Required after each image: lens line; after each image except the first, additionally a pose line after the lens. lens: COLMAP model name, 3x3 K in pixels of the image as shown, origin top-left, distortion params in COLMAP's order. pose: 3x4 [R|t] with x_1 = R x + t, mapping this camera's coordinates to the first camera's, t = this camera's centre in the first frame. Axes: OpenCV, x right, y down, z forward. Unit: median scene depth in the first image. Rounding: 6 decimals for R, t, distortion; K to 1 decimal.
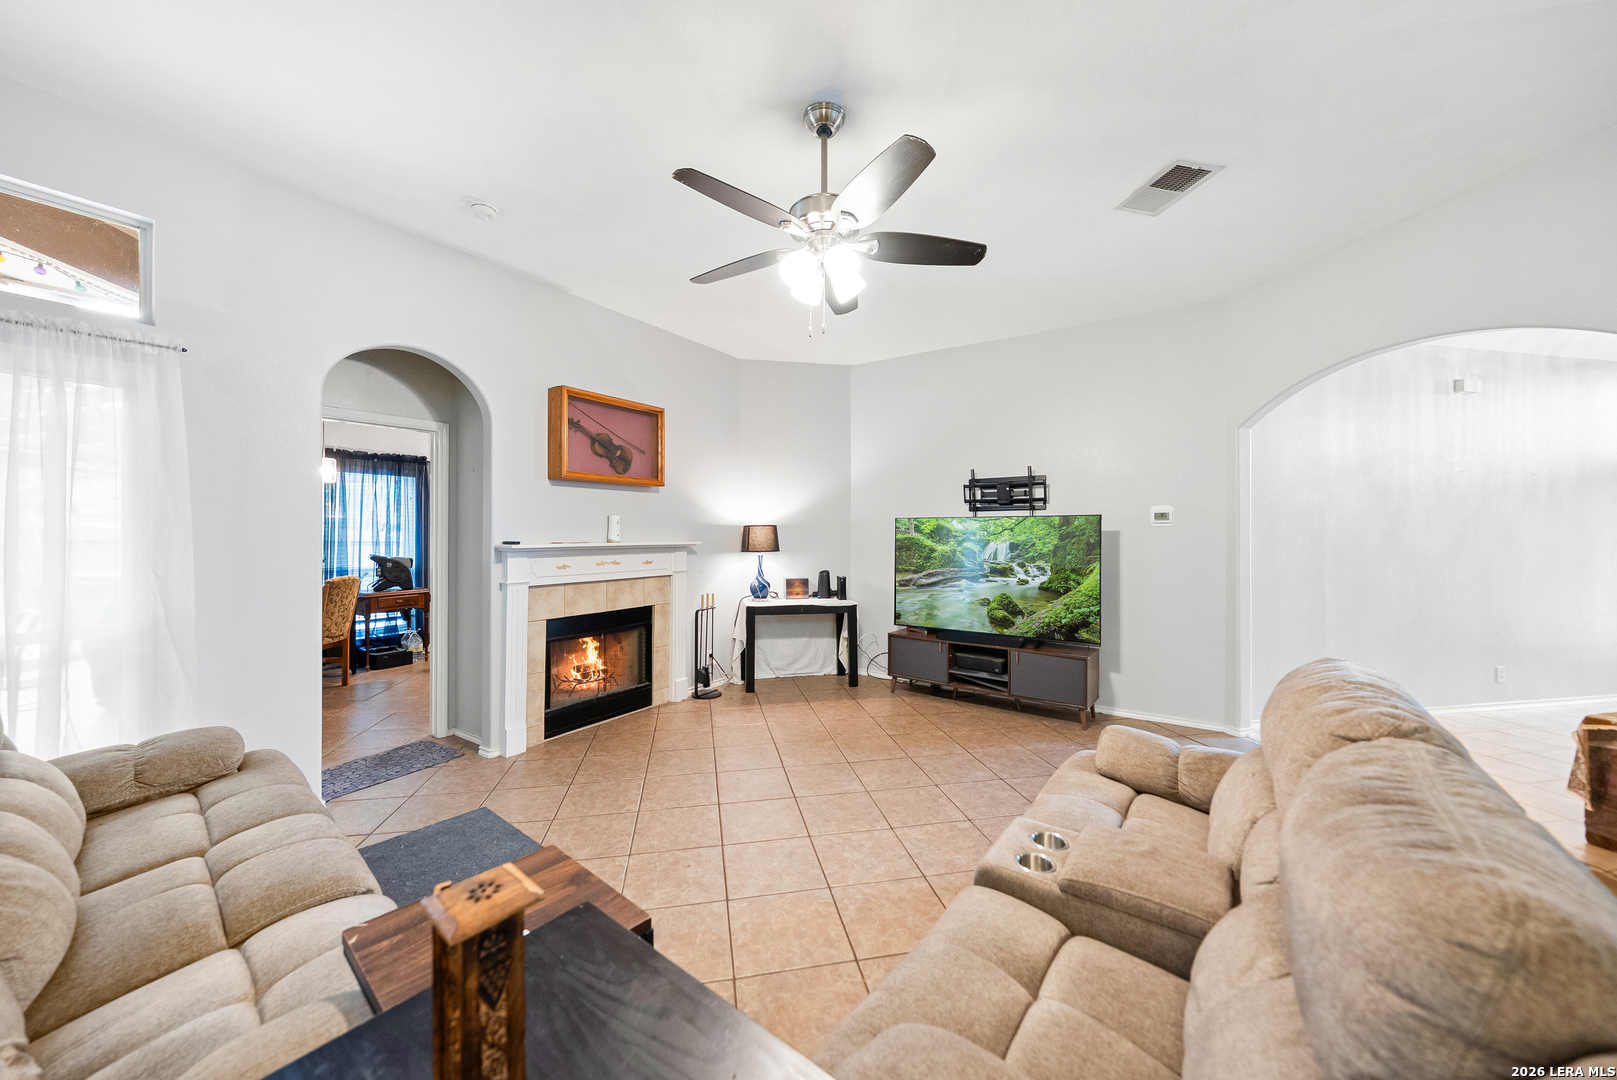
lens RADIAL K [[587.2, 0, 809.7], [0, 587.2, 528.7], [0, 0, 1]] dist [0.000721, 0.000001]
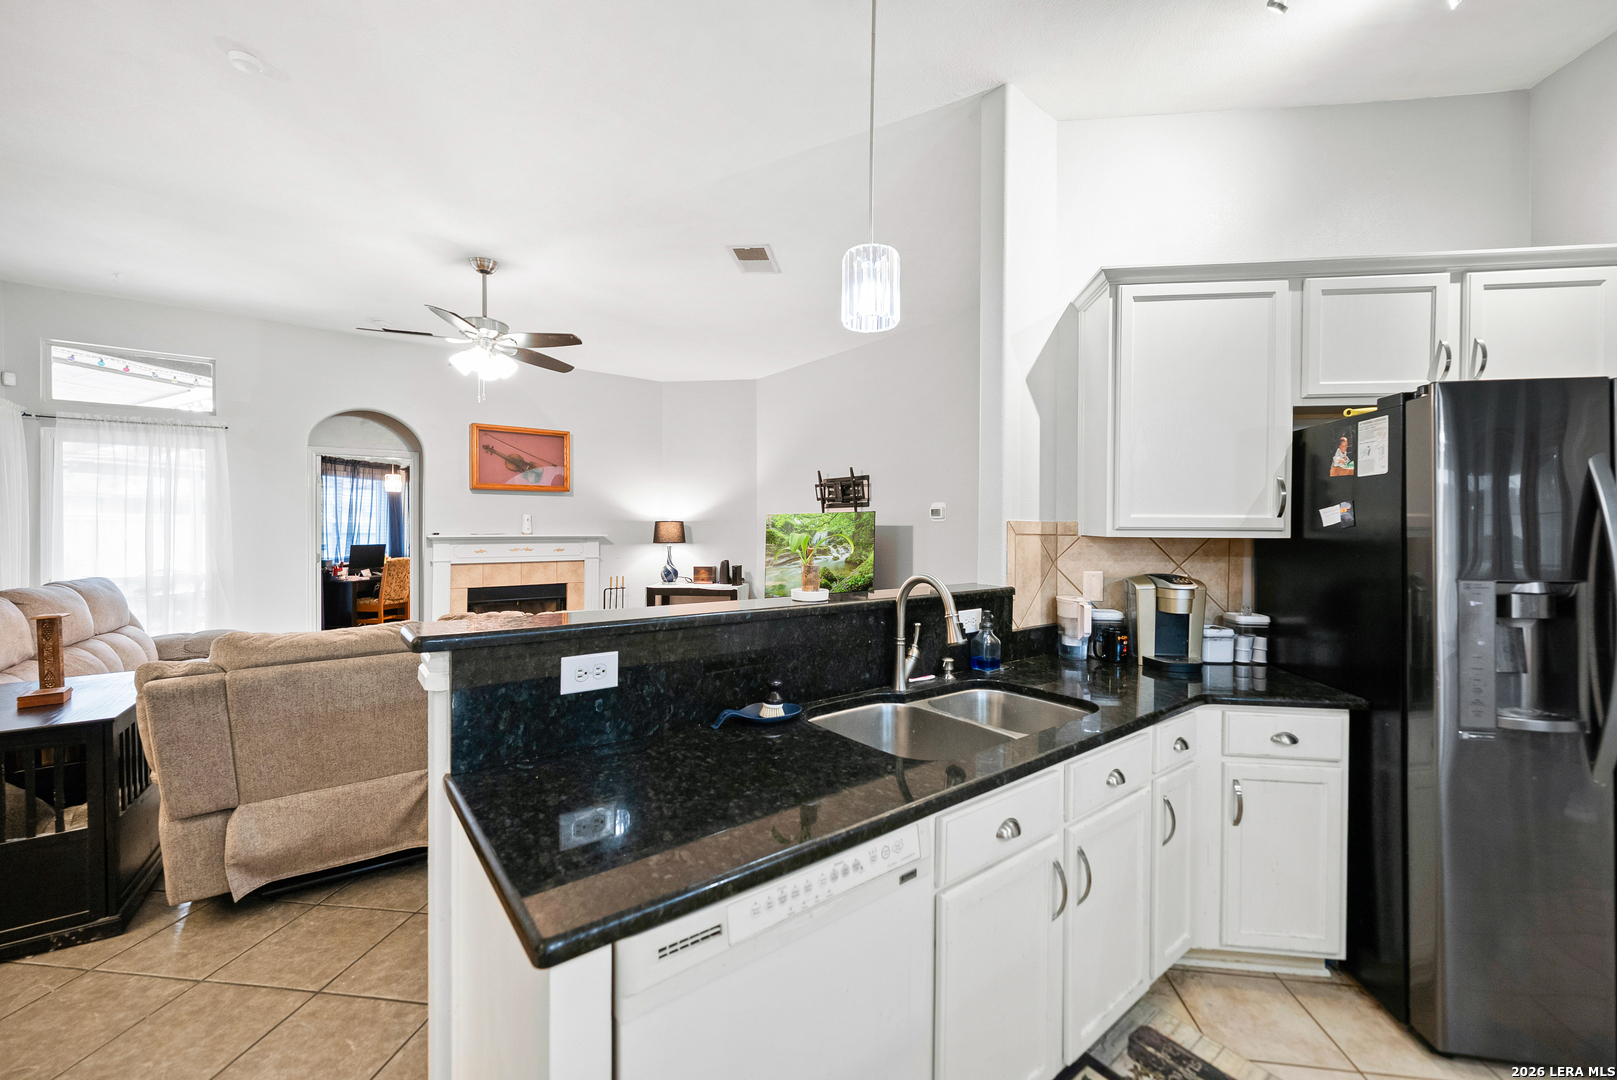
lens RADIAL K [[643.0, 0, 807.8], [0, 643.0, 531.7], [0, 0, 1]] dist [0.001465, -0.000063]
pose [[0.948865, 0.003291, -0.315665, 0.648433], [0.000744, 0.999920, 0.012661, -0.000874], [0.315681, -0.012248, 0.948786, -0.170717]]
